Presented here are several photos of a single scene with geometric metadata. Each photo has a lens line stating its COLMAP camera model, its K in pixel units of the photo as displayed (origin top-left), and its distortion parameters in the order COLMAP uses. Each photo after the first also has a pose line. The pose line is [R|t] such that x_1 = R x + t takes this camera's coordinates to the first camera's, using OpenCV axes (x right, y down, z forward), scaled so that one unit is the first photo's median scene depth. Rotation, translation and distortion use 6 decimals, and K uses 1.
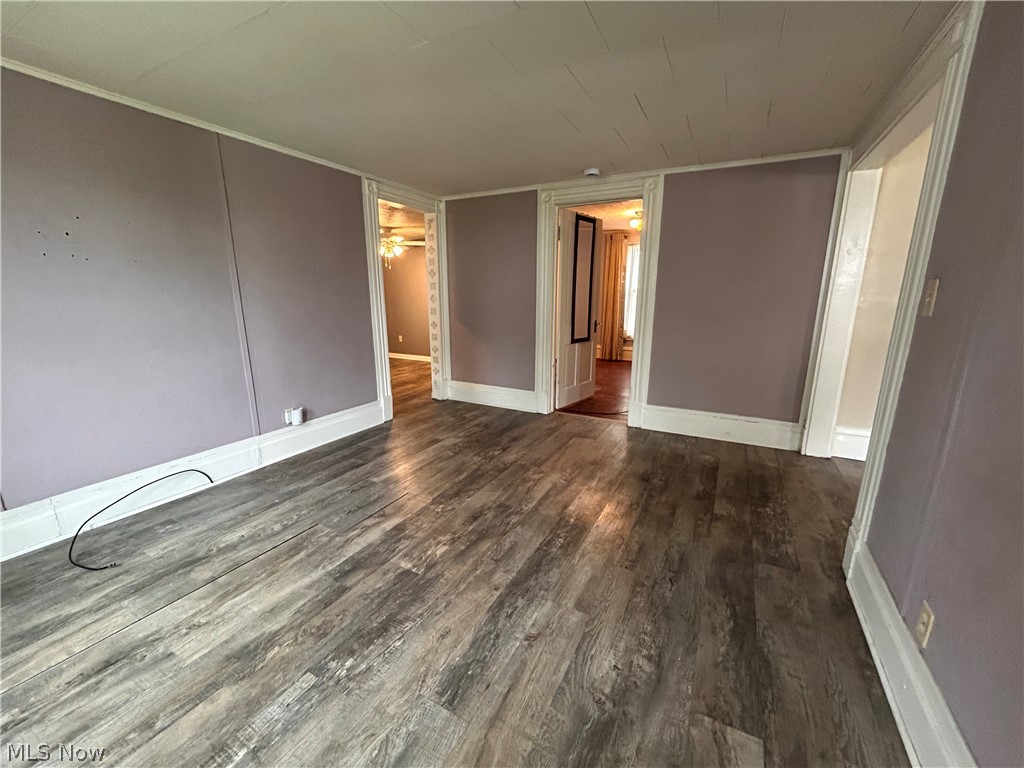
lens RADIAL K [[415.5, 0, 515.3], [0, 415.5, 390.3], [0, 0, 1]] dist [-0.001616, 0.001007]
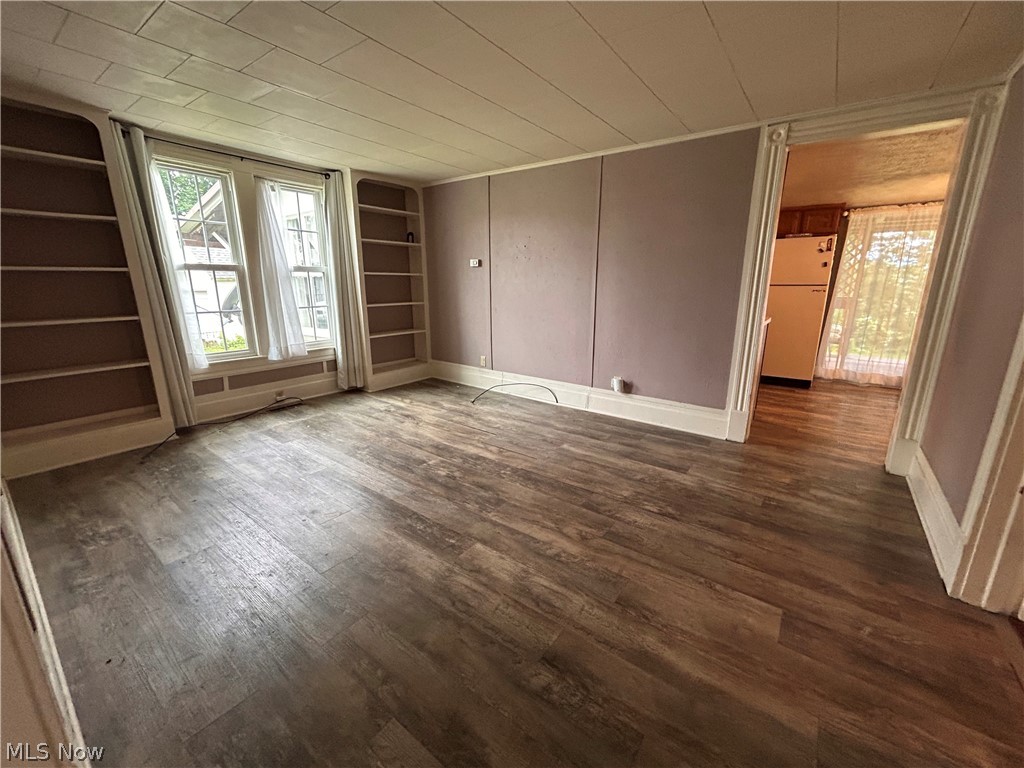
lens RADIAL K [[415.5, 0, 497.2], [0, 415.5, 385.7], [0, 0, 1]] dist [-0.001616, 0.001007]
pose [[-0.177668, 0.240538, -0.954241, 0.869171], [-0.234465, 0.931397, 0.278435, -0.241759], [0.955751, 0.273205, -0.109081, 1.119464]]
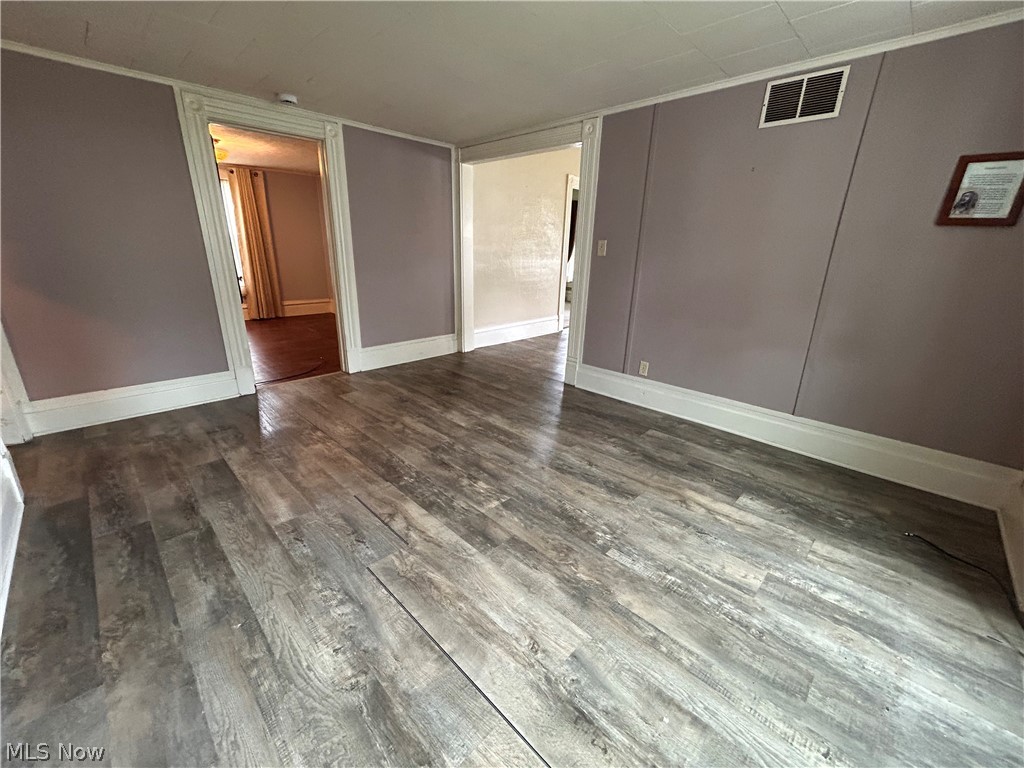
lens RADIAL K [[415.5, 0, 509.0], [0, 415.5, 387.7], [0, 0, 1]] dist [-0.001616, 0.001007]
pose [[0.283428, -0.305572, 0.909007, -0.974222], [0.203118, 0.945499, 0.254507, -0.109788], [-0.937236, 0.112501, 0.330049, 0.496555]]
